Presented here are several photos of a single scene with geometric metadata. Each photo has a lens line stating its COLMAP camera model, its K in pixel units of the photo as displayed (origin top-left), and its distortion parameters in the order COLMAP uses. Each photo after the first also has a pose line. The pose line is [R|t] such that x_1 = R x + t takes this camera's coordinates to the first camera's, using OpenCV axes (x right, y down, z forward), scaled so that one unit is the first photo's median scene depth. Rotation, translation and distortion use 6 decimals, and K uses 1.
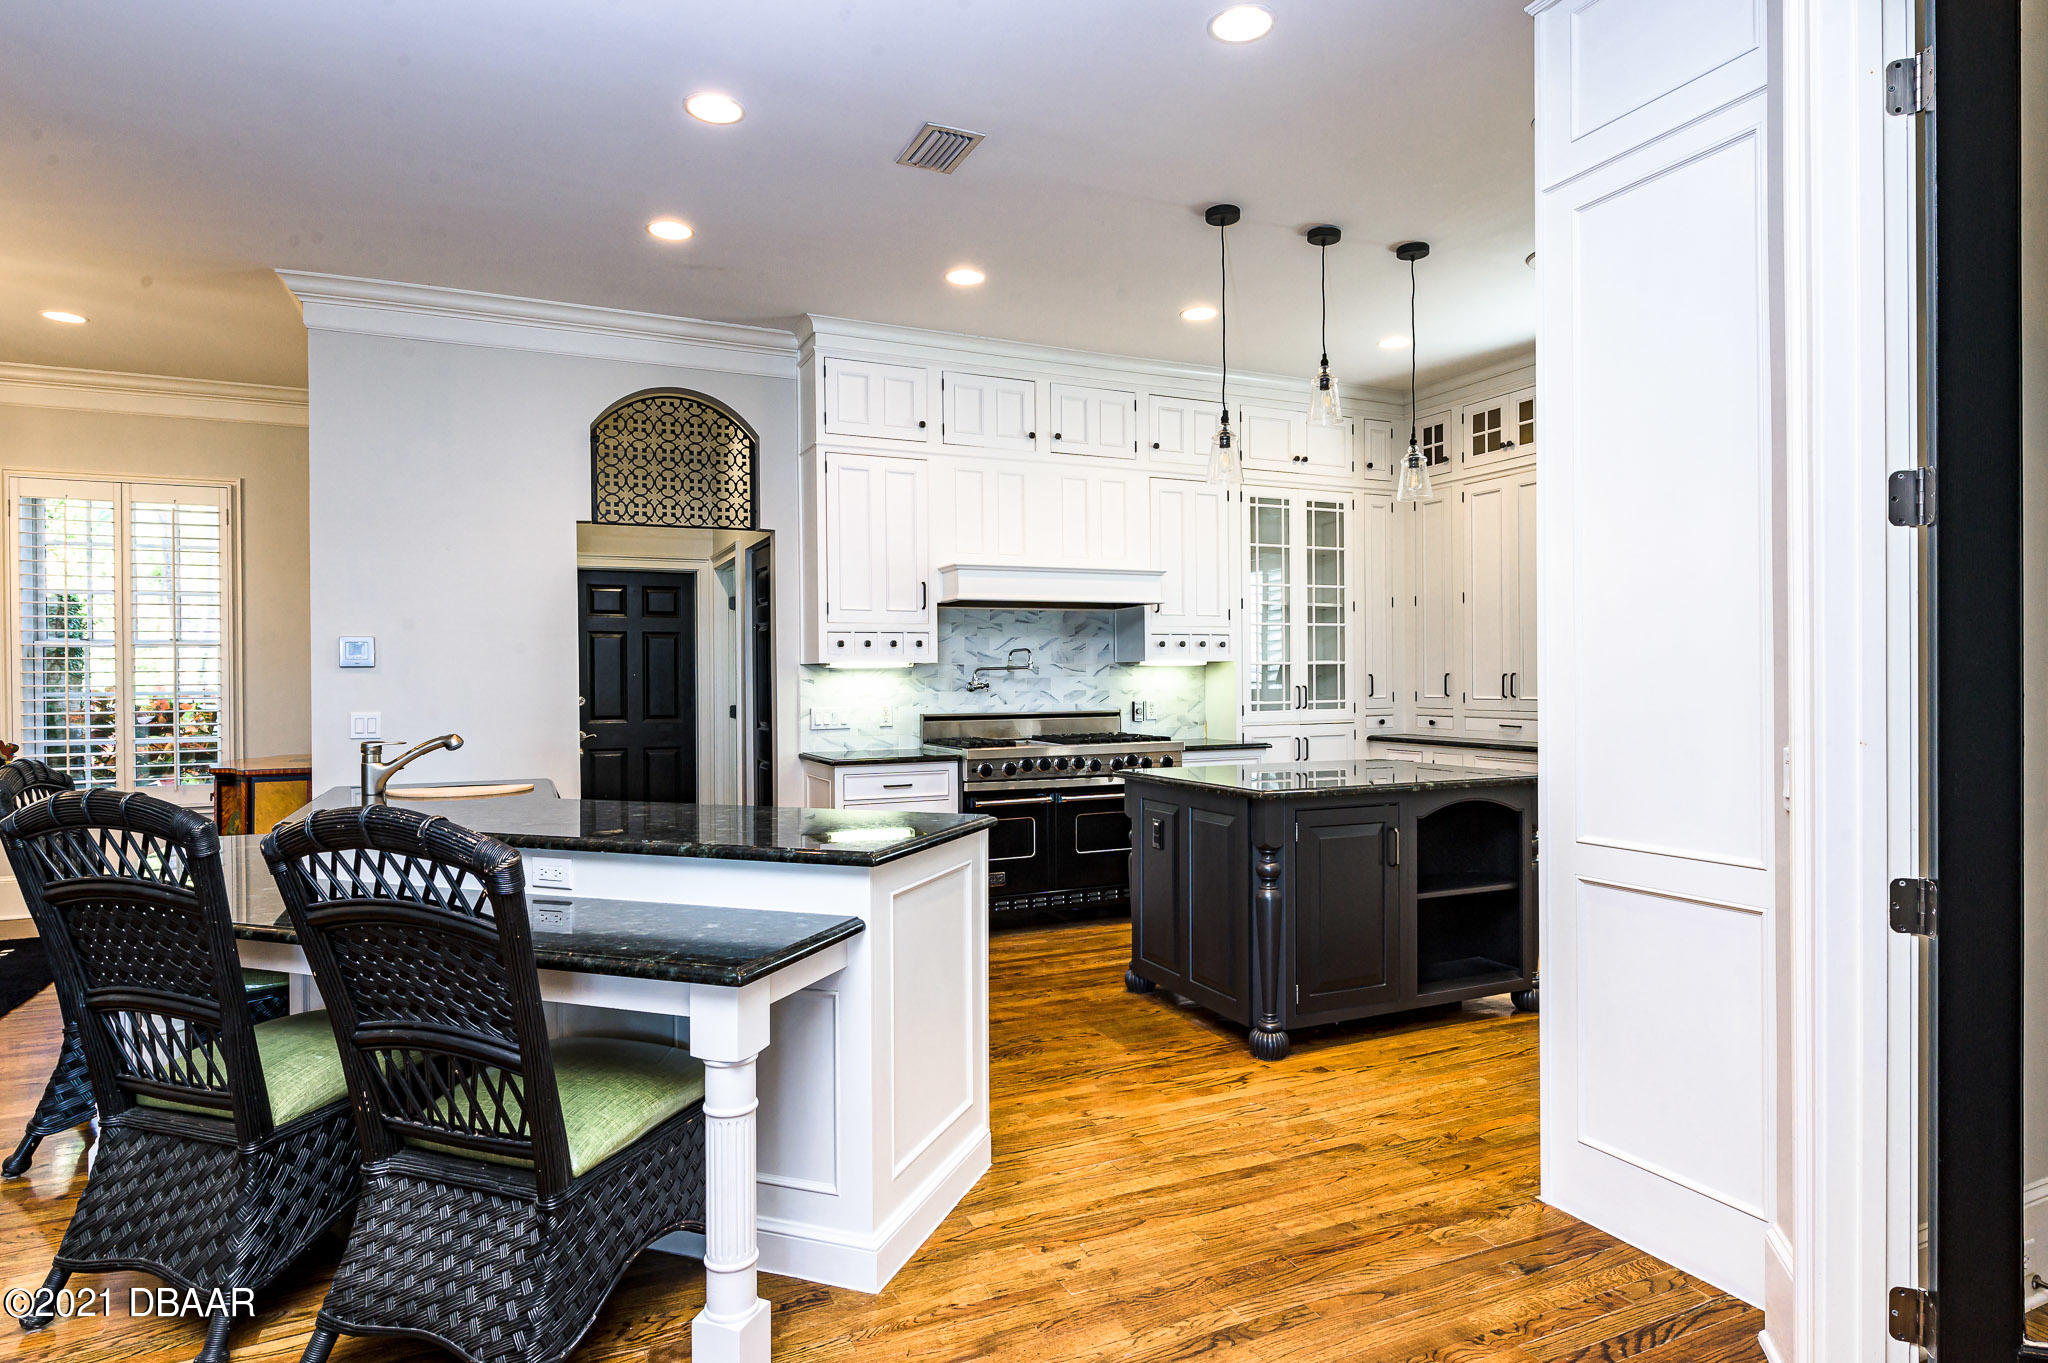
lens RADIAL K [[1125.3, 0, 1011.4], [0, 1125.3, 677.1], [0, 0, 1]] dist [-0.006413, -0.000598]
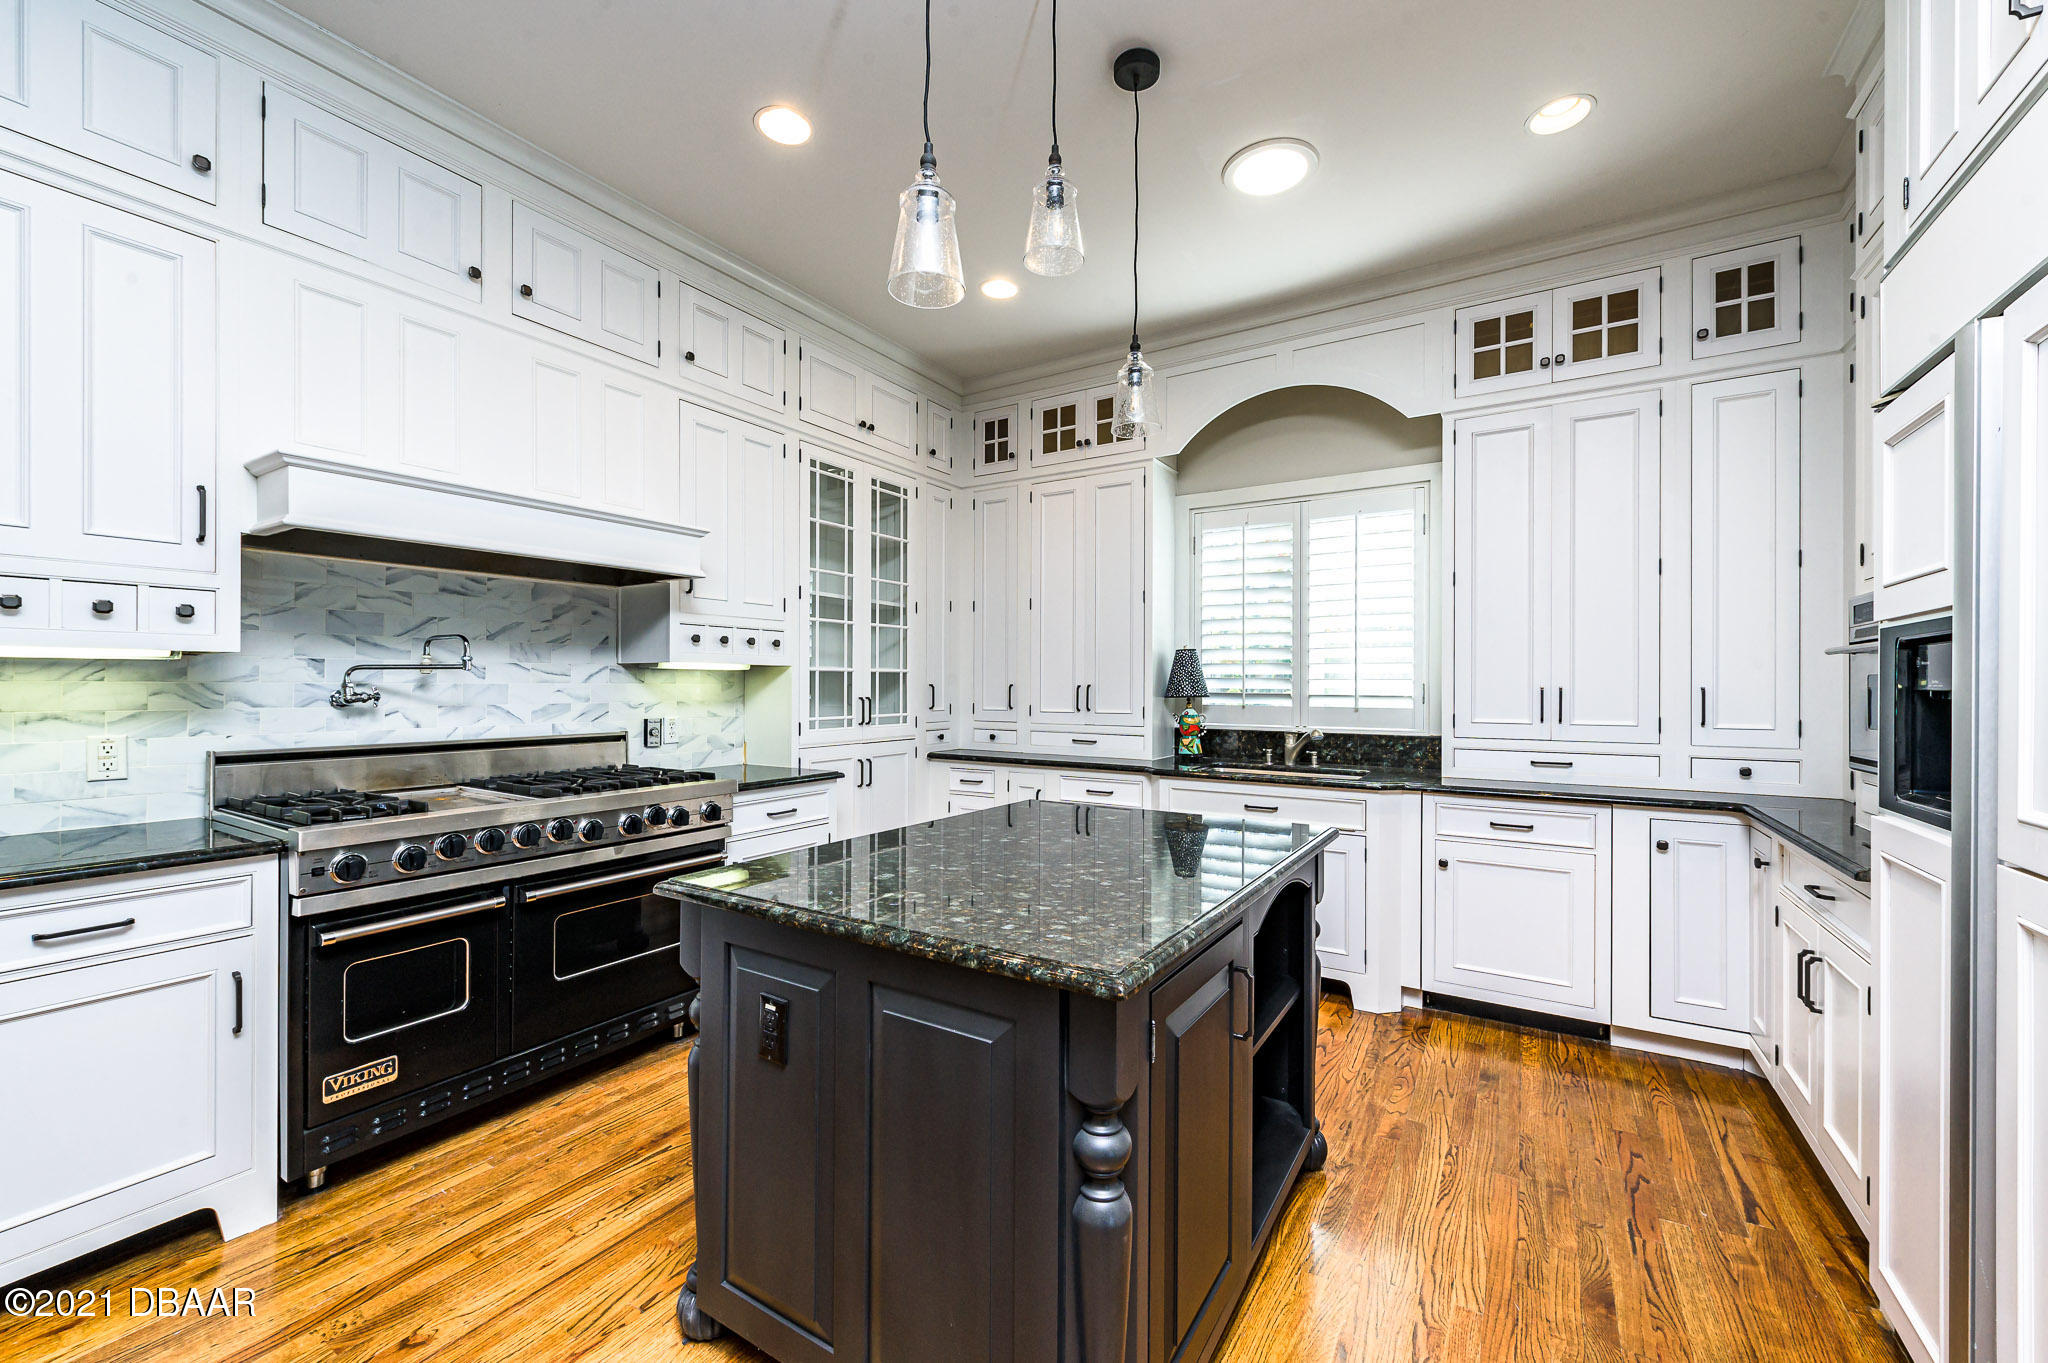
lens RADIAL K [[806.2, 0, 1023.5], [0, 806.2, 687.9], [0, 0, 1]] dist [0.001236, -0.000046]
pose [[0.827888, 0.008494, 0.560829, 0.019408], [-0.010669, 0.999943, 0.000605, -0.000815], [-0.560792, -0.006485, 0.827931, 0.445830]]
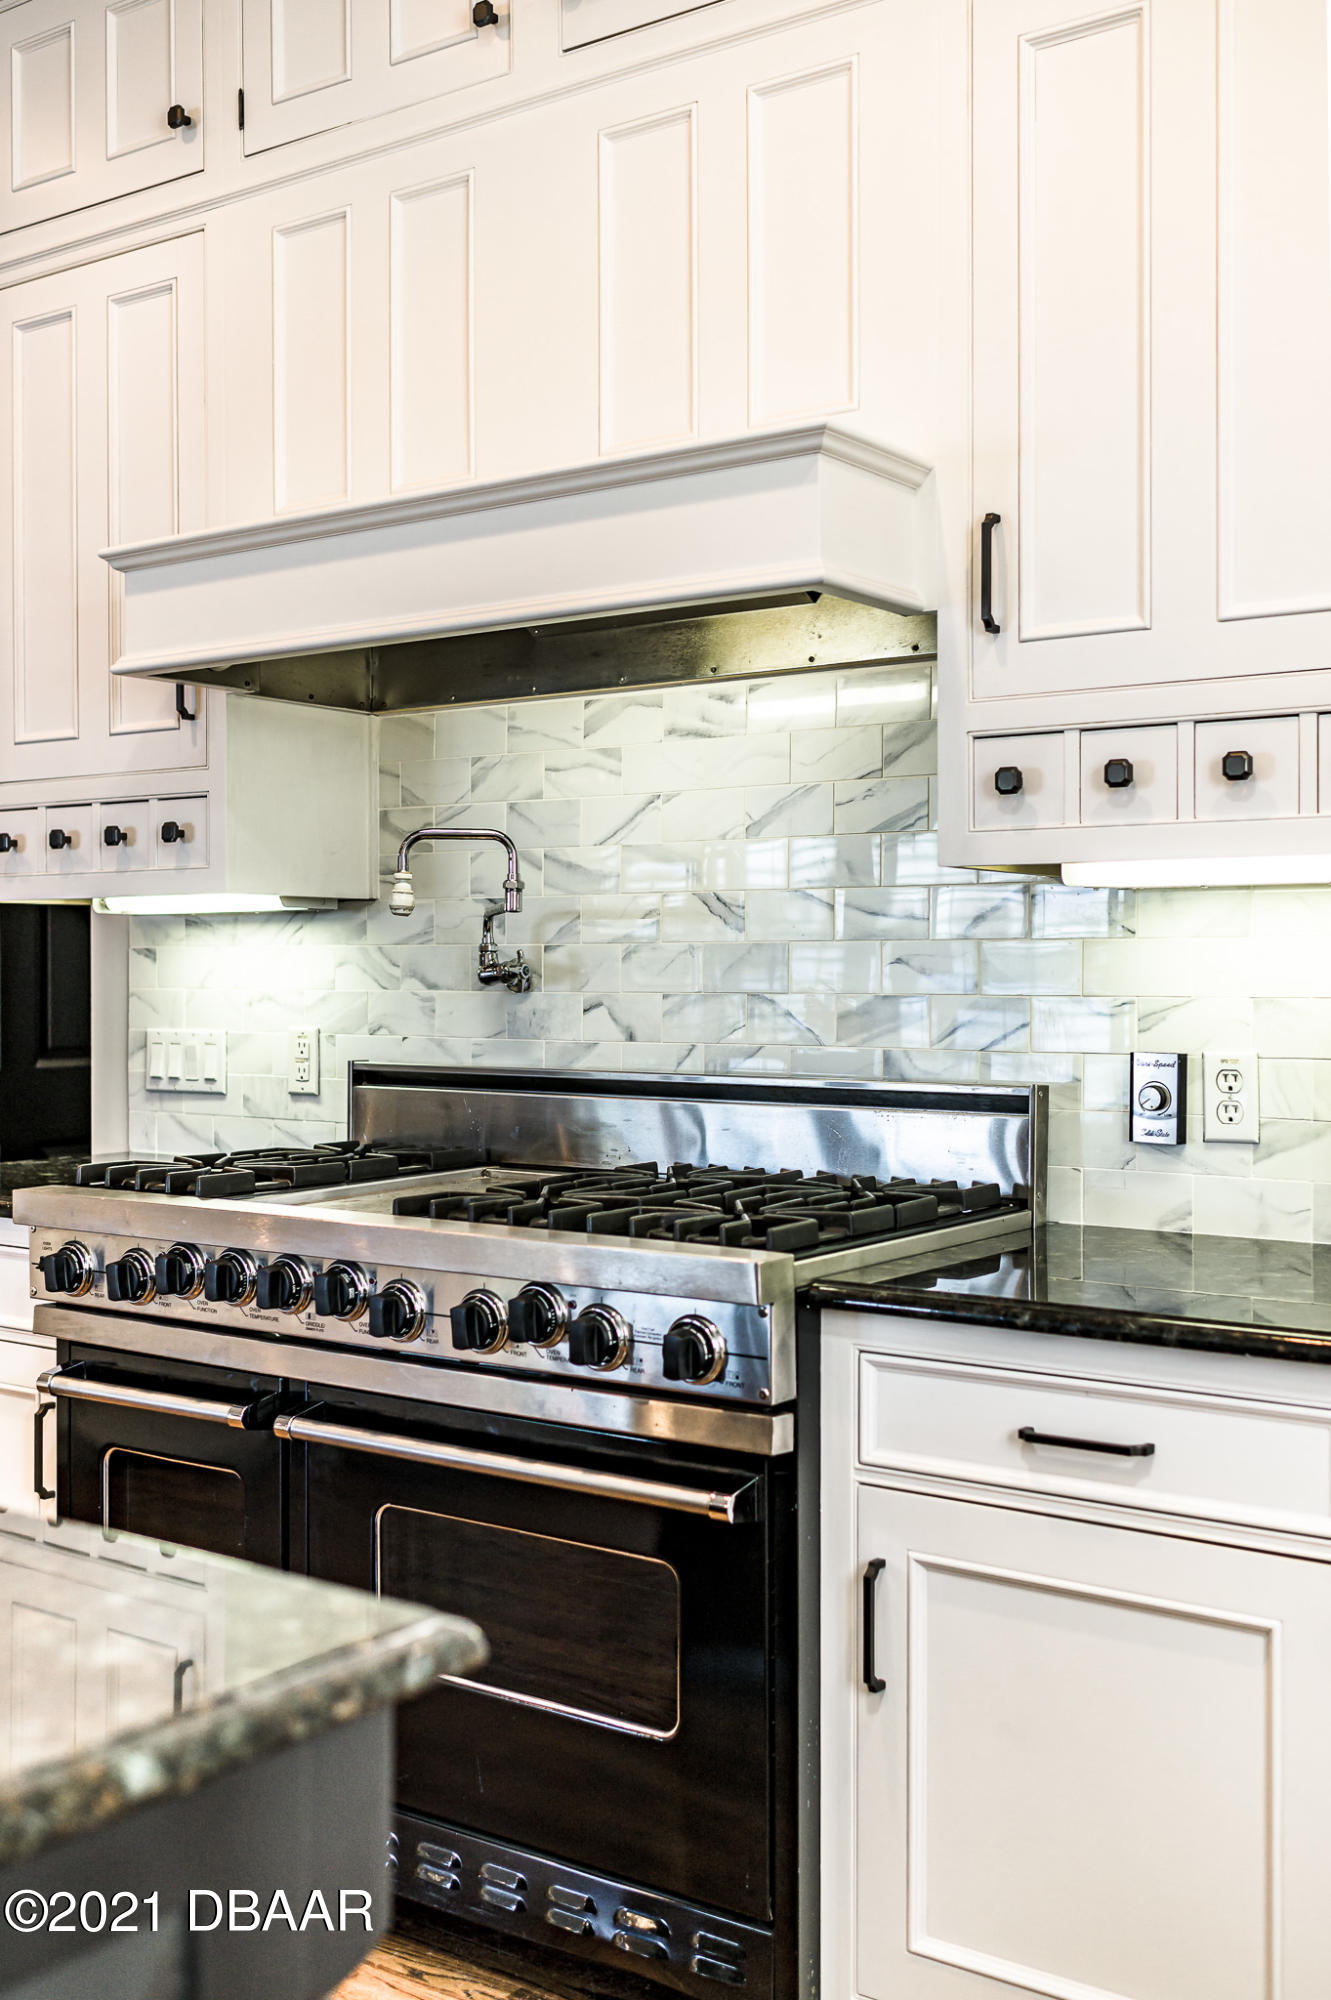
lens RADIAL K [[2089.8, 0, 669.9], [0, 2089.8, 984.3], [0, 0, 1]] dist [0.026658, 0.000000]
pose [[0.498744, 0.014291, -0.866631, 0.428506], [0.001566, 0.999848, 0.017389, 0.001409], [0.866748, -0.010030, 0.498646, 0.728008]]
